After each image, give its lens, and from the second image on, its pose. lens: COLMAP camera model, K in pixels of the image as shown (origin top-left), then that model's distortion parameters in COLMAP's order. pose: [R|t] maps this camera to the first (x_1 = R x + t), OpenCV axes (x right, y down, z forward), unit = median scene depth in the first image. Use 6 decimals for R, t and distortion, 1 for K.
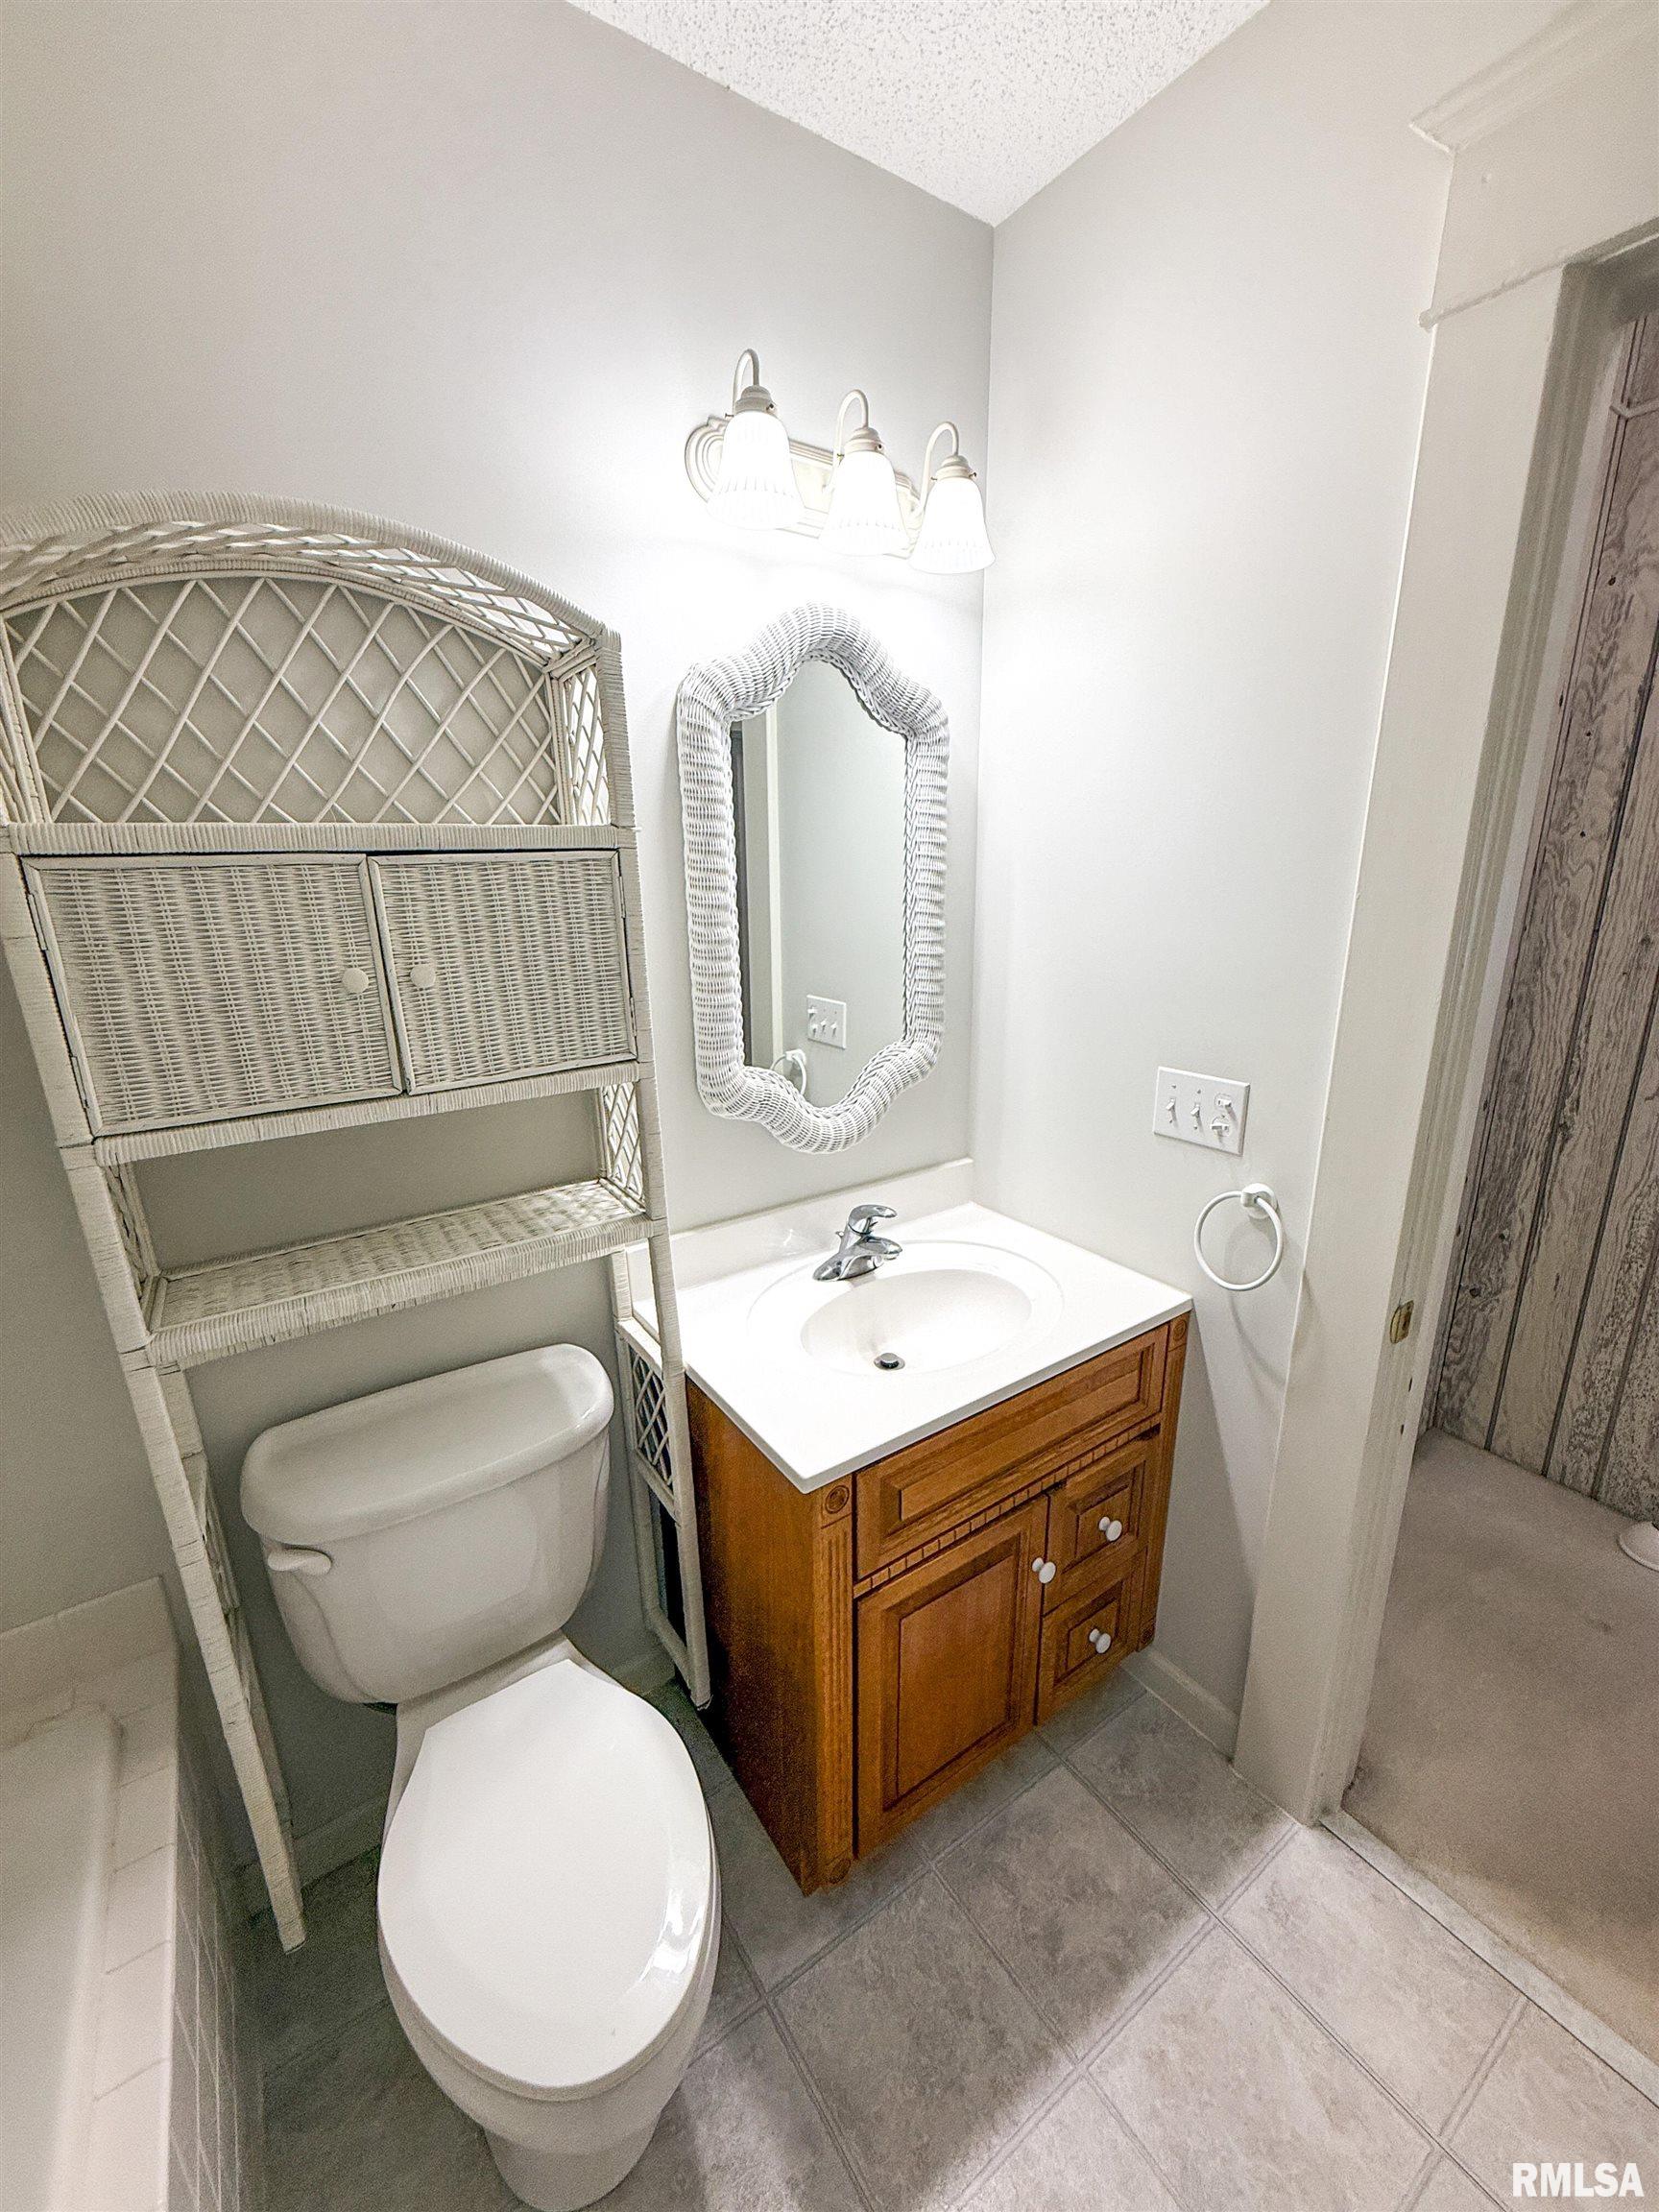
lens RADIAL K [[906.8, 0, 834.2], [0, 906.8, 1115.3], [0, 0, 1]] dist [-0.001091, 0.000380]
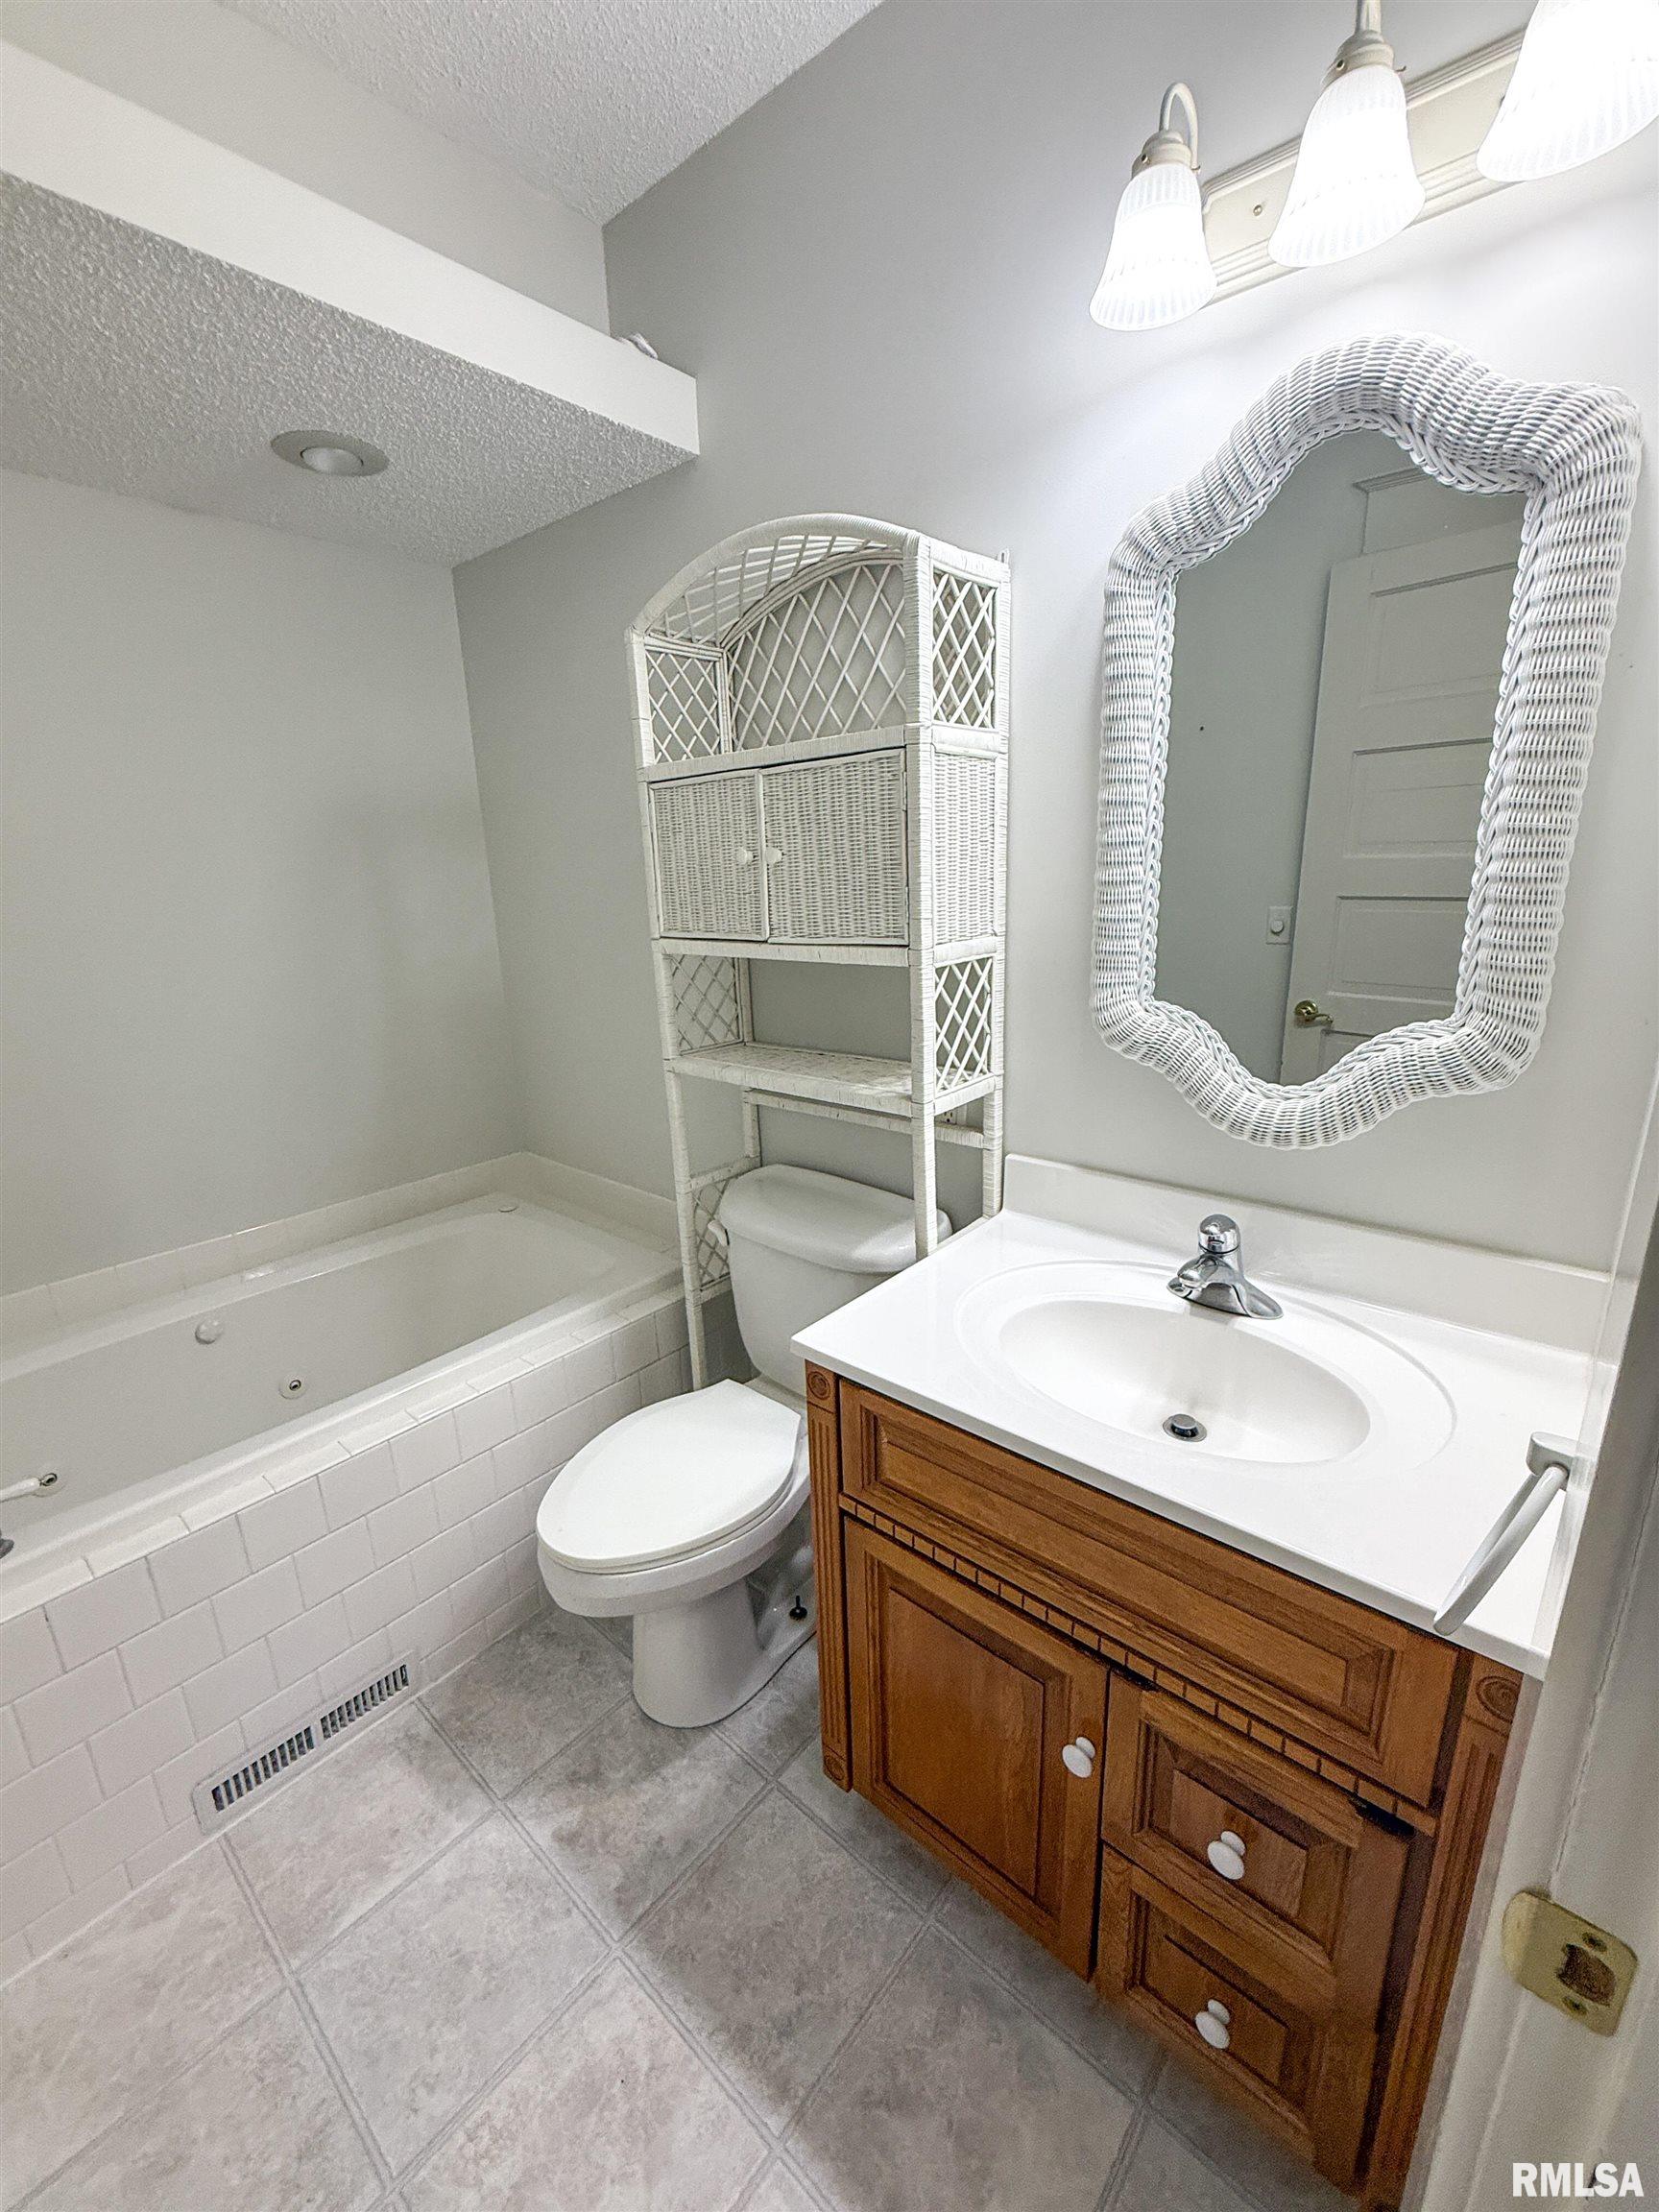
lens RADIAL K [[906.8, 0, 805.2], [0, 906.8, 1114.1], [0, 0, 1]] dist [-0.001091, 0.000380]
pose [[0.229059, 0.268391, -0.935681, 0.817806], [-0.233576, 0.948309, 0.214832, -0.074413], [0.944973, 0.169344, 0.279908, 0.614109]]
